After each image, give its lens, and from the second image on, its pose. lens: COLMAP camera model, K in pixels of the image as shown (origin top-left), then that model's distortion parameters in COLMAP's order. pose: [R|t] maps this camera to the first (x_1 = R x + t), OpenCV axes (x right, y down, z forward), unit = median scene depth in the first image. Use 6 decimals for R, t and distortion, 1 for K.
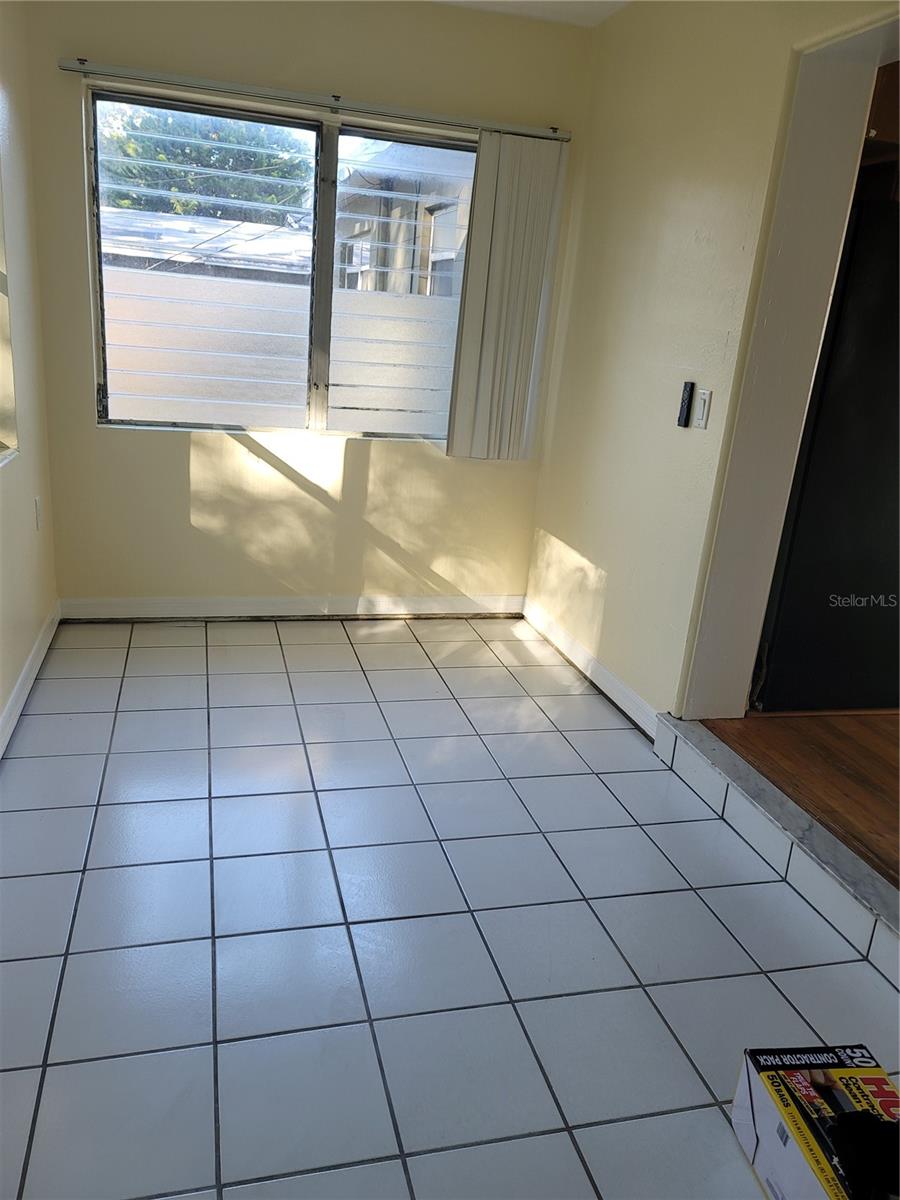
lens RADIAL K [[897.7, 0, 445.2], [0, 897.7, 599.1], [0, 0, 1]] dist [0.005170, -0.000865]
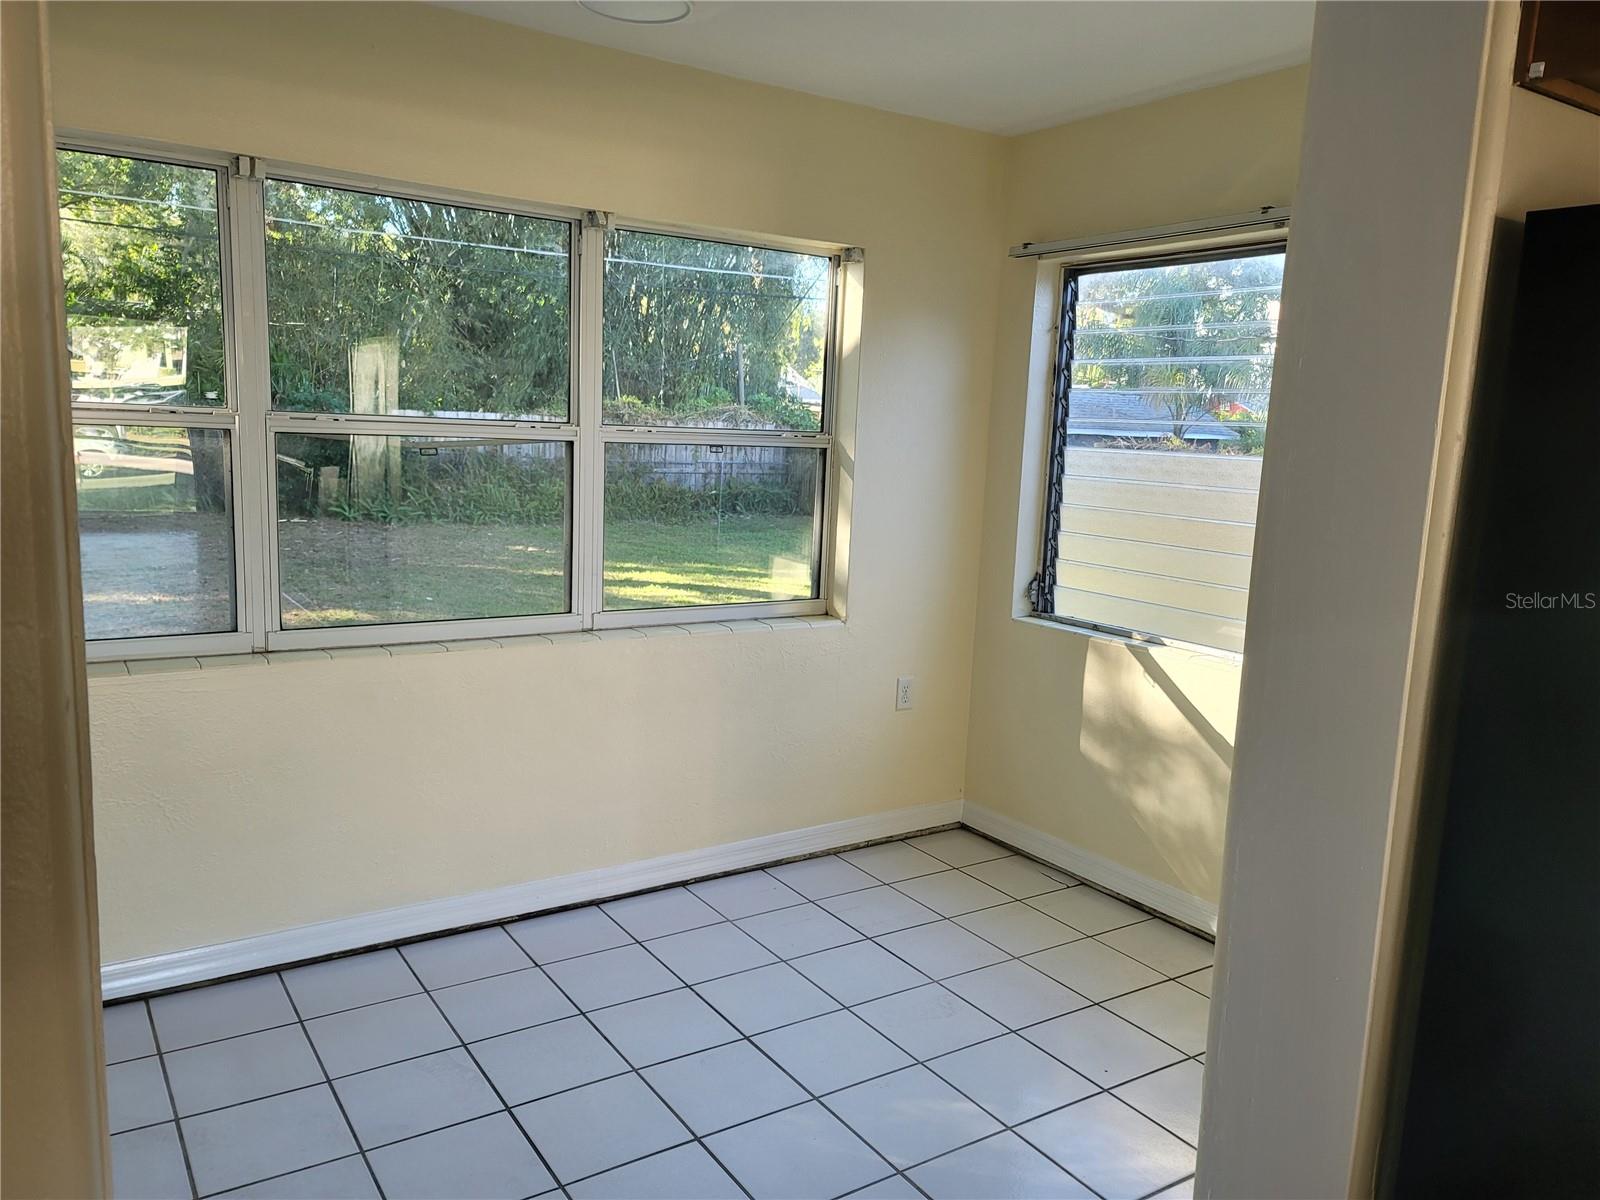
lens RADIAL K [[1197.0, 0, 796.2], [0, 1197.0, 602.7], [0, 0, 1]] dist [0.005170, -0.000865]
pose [[0.333837, 0.071006, -0.939953, 0.625656], [-0.294334, 0.955154, -0.032382, -0.100740], [0.895500, 0.287470, 0.339765, 0.382510]]
